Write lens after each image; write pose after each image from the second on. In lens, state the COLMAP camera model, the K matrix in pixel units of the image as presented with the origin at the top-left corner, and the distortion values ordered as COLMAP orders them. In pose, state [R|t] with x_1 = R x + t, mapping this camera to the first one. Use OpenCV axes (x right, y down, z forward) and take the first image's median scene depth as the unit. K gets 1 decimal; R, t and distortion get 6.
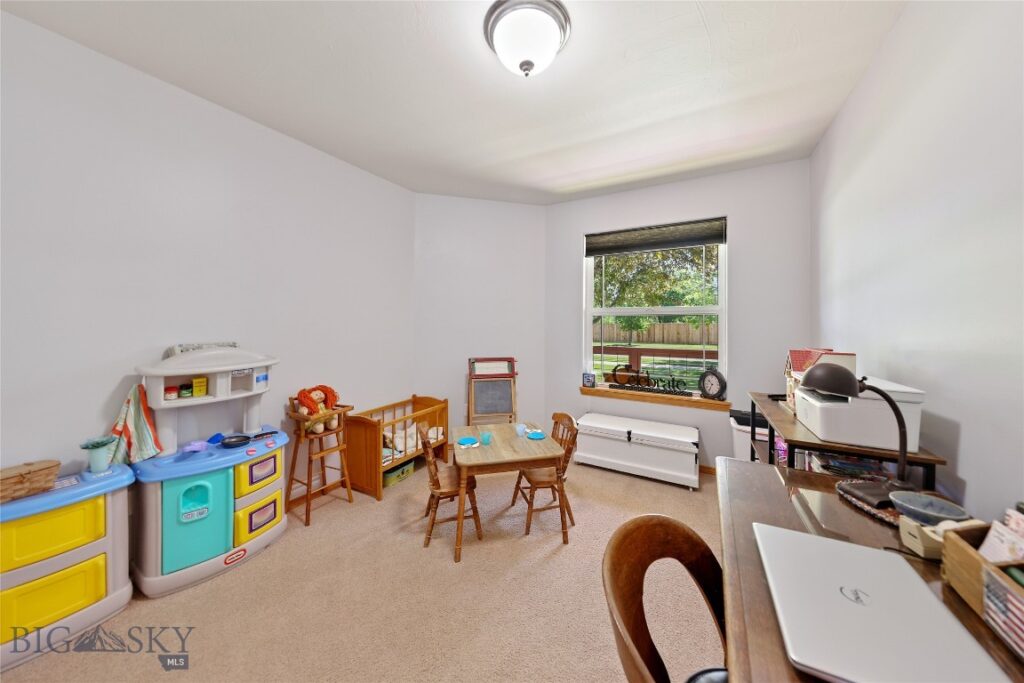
lens RADIAL K [[327.1, 0, 514.9], [0, 327.1, 322.9], [0, 0, 1]] dist [-0.001498, -0.000119]
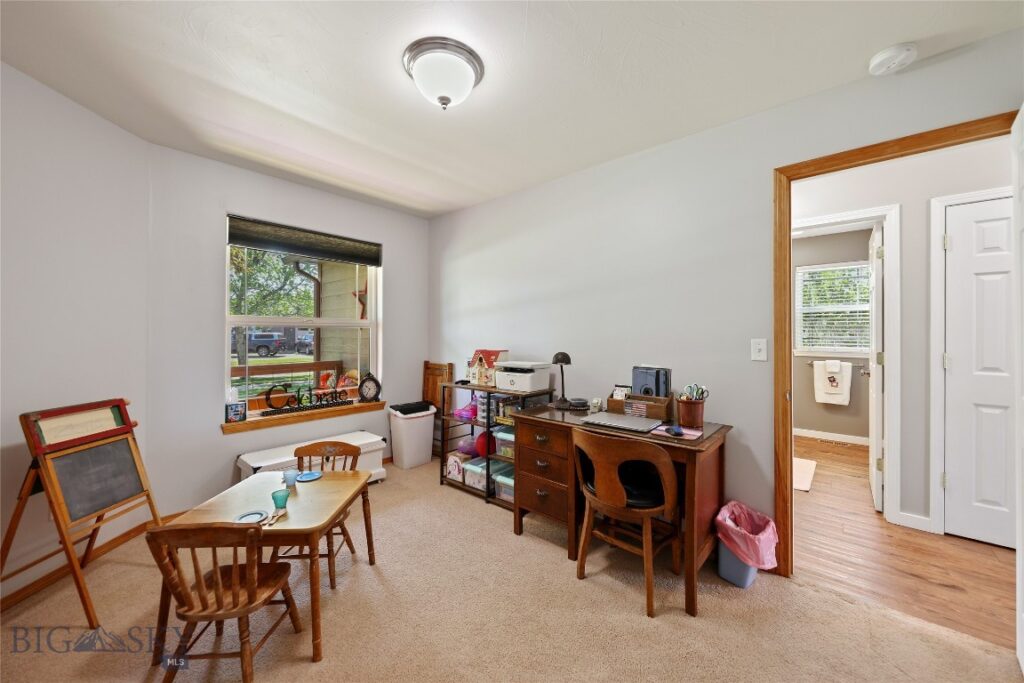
lens RADIAL K [[373.3, 0, 509.1], [0, 373.3, 338.4], [0, 0, 1]] dist [0.002599, 0.000072]
pose [[0.218607, -0.013136, 0.975724, -0.513814], [0.002436, 0.999914, 0.012916, -0.002249], [-0.975810, -0.000447, 0.218620, 0.230451]]
